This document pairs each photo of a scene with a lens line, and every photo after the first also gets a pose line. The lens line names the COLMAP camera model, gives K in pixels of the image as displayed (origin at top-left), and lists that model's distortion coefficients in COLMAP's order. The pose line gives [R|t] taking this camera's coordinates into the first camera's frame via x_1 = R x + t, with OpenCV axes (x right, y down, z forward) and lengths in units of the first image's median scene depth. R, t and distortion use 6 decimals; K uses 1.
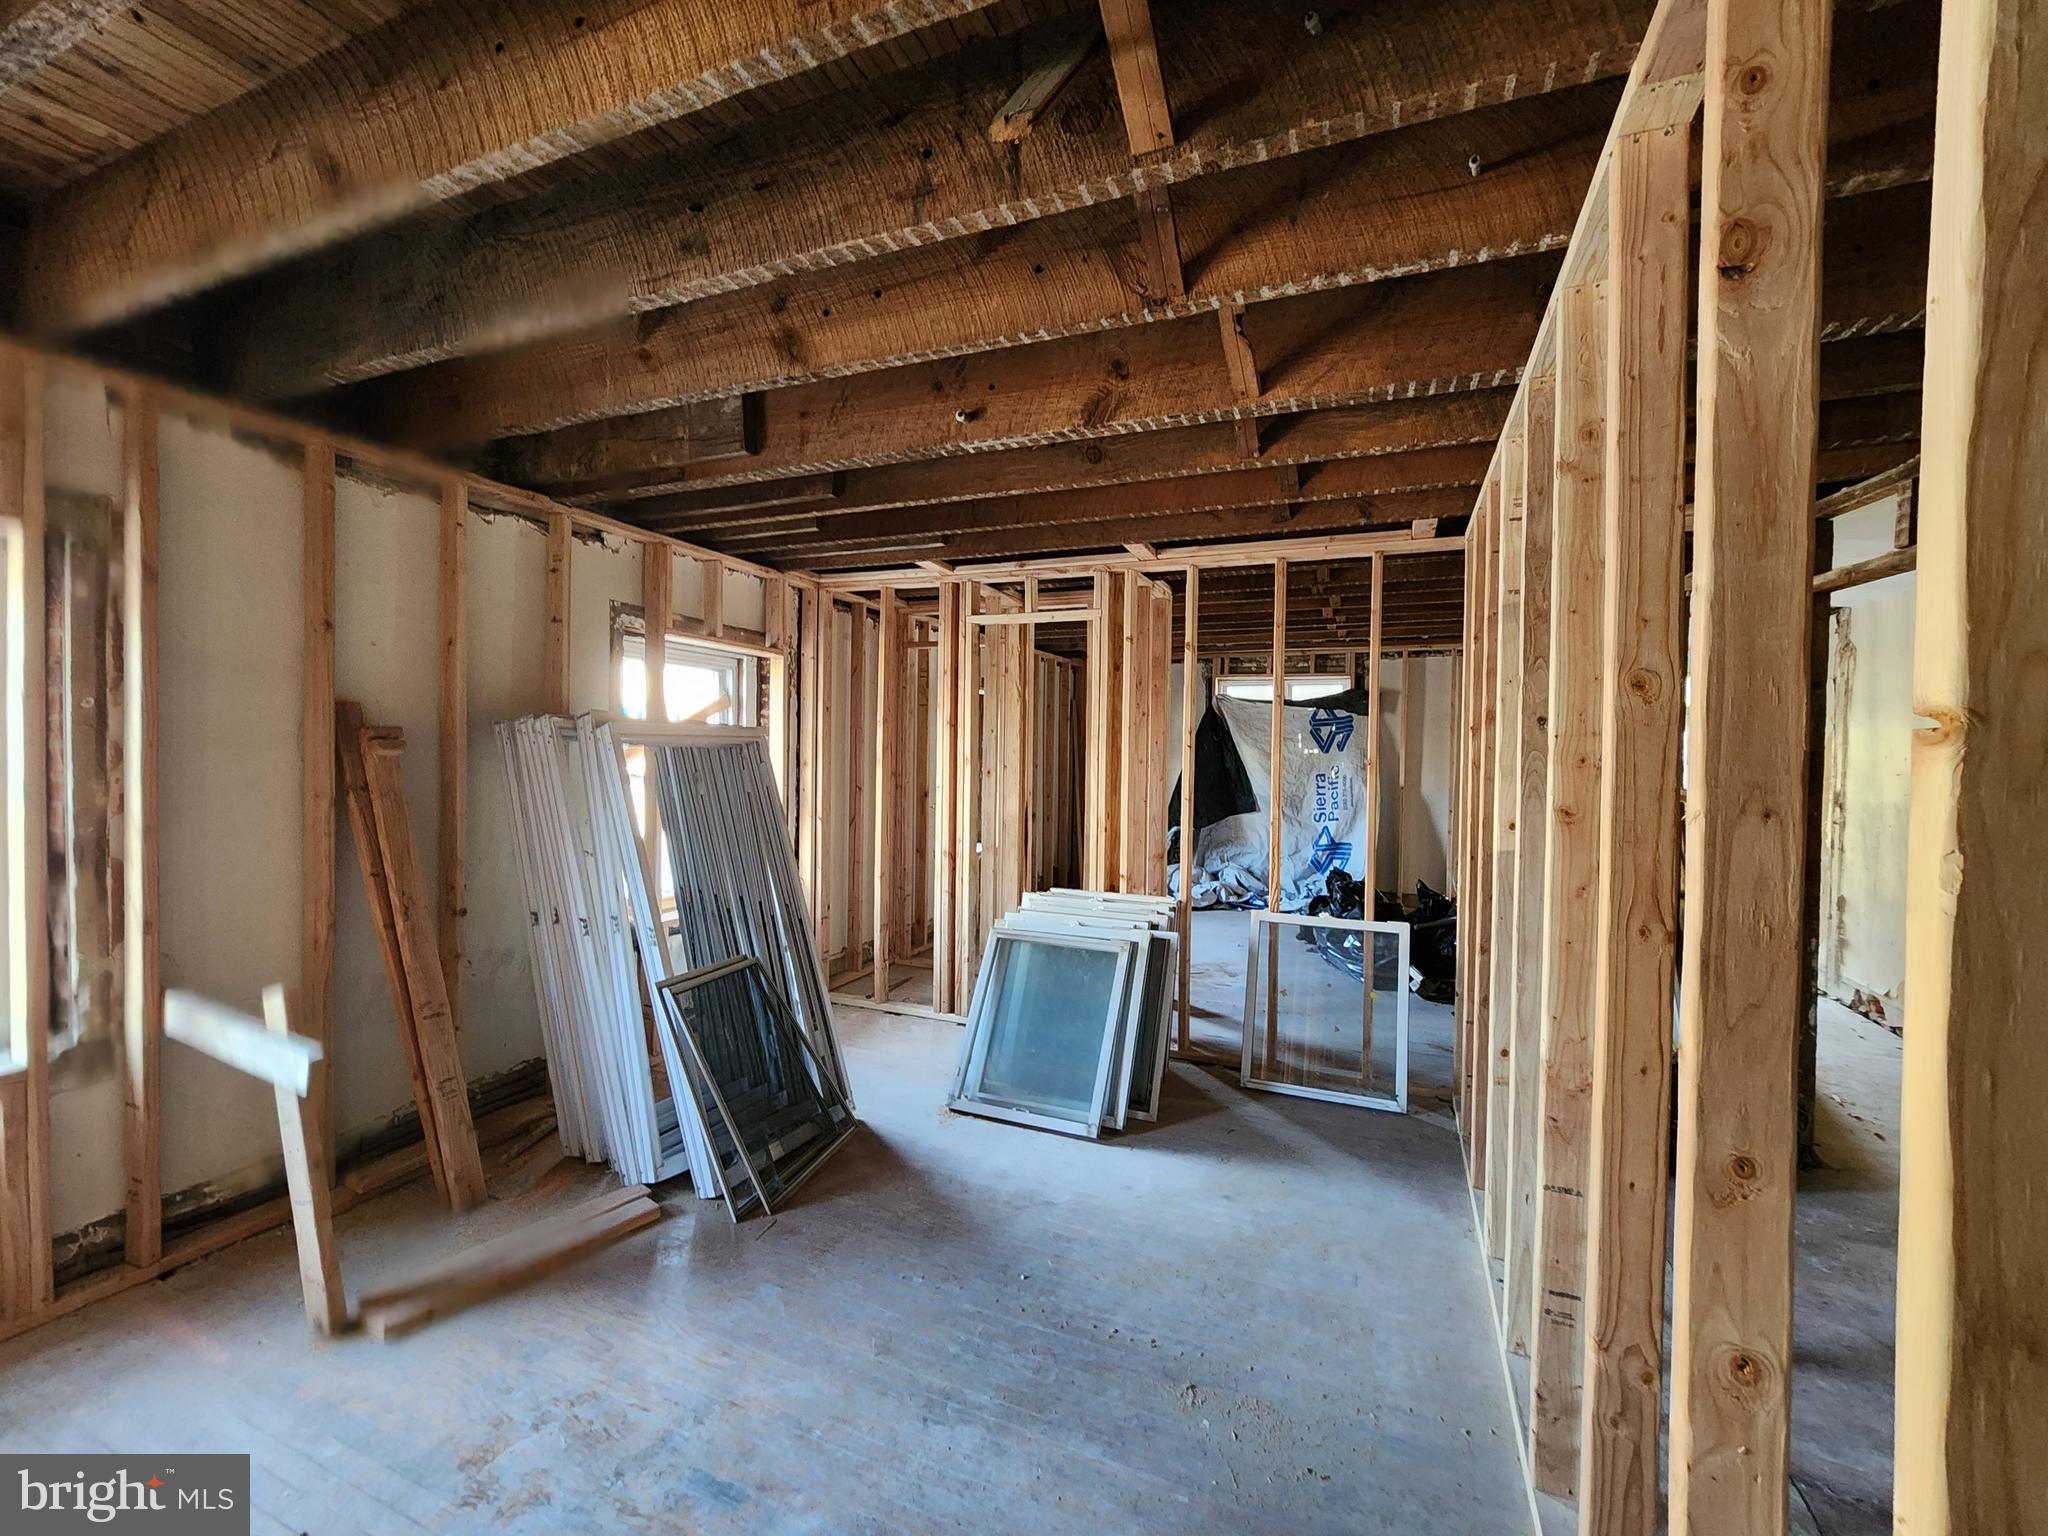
lens RADIAL K [[836.4, 0, 1025.0], [0, 836.4, 769.3], [0, 0, 1]] dist [-0.001346, 0.001082]
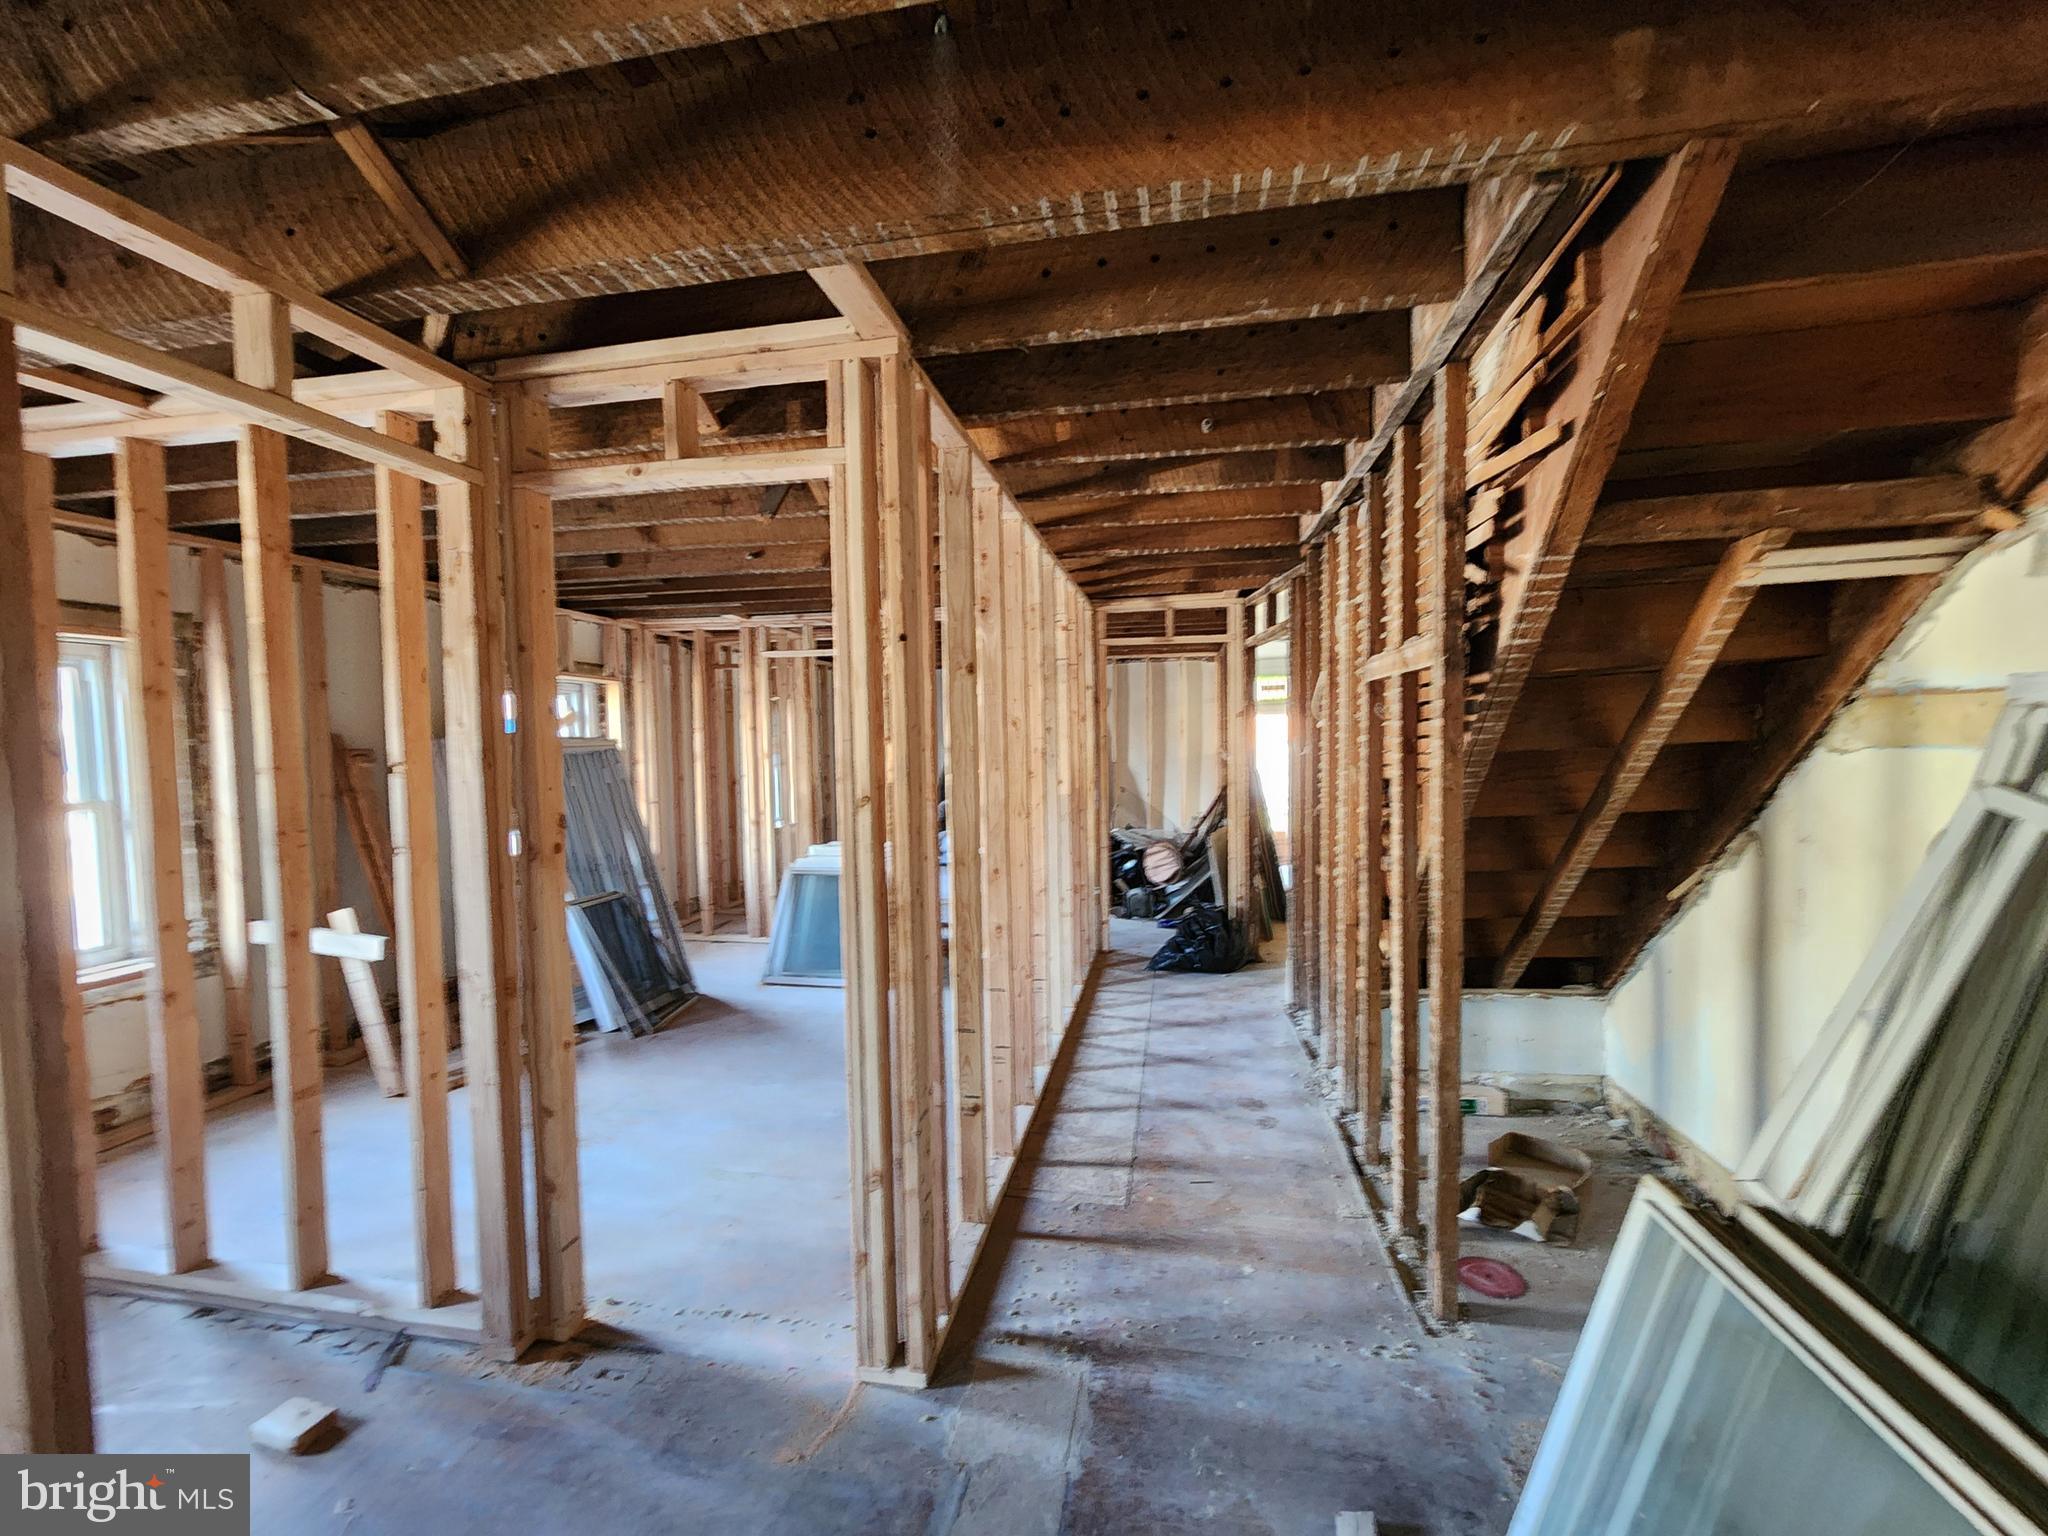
lens RADIAL K [[836.4, 0, 1030.5], [0, 836.4, 779.2], [0, 0, 1]] dist [-0.001346, 0.001082]
pose [[0.973699, -0.041817, 0.223970, 0.041619], [0.034961, 0.998793, 0.034493, -0.003511], [-0.225142, -0.025756, 0.973986, -0.418355]]
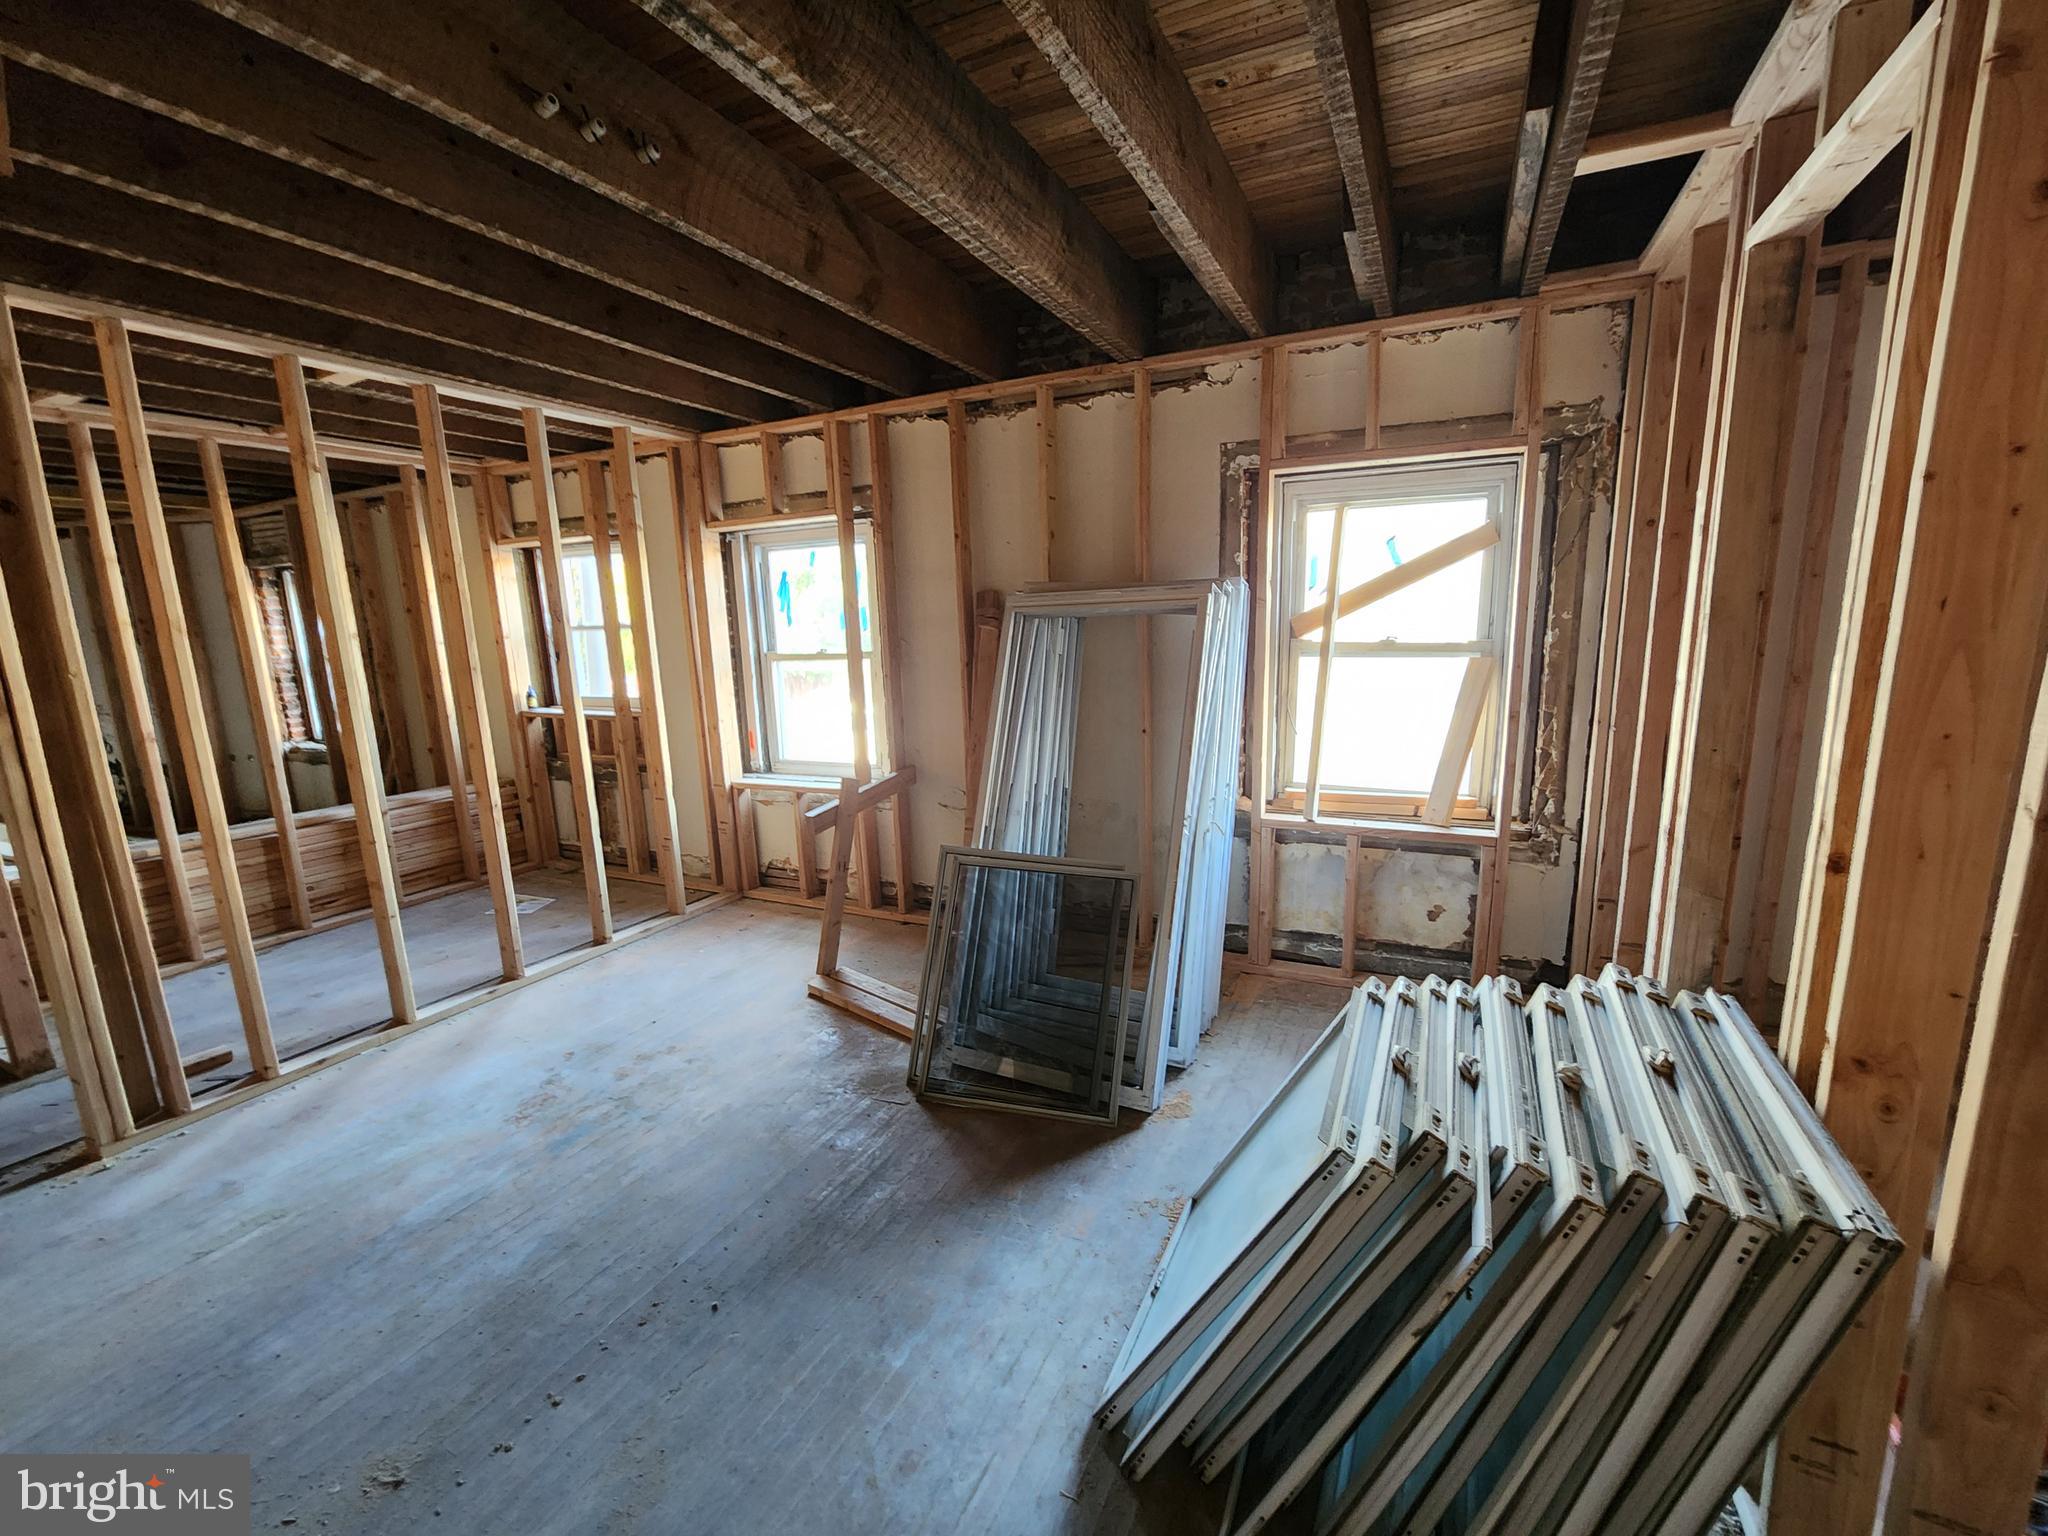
lens RADIAL K [[836.4, 0, 1032.6], [0, 836.4, 763.9], [0, 0, 1]] dist [-0.001346, 0.001082]
pose [[-0.027479, 0.151273, -0.988110, 0.326866], [0.005368, 0.988491, 0.151182, -0.002795], [0.999608, -0.001150, -0.027975, 0.628381]]
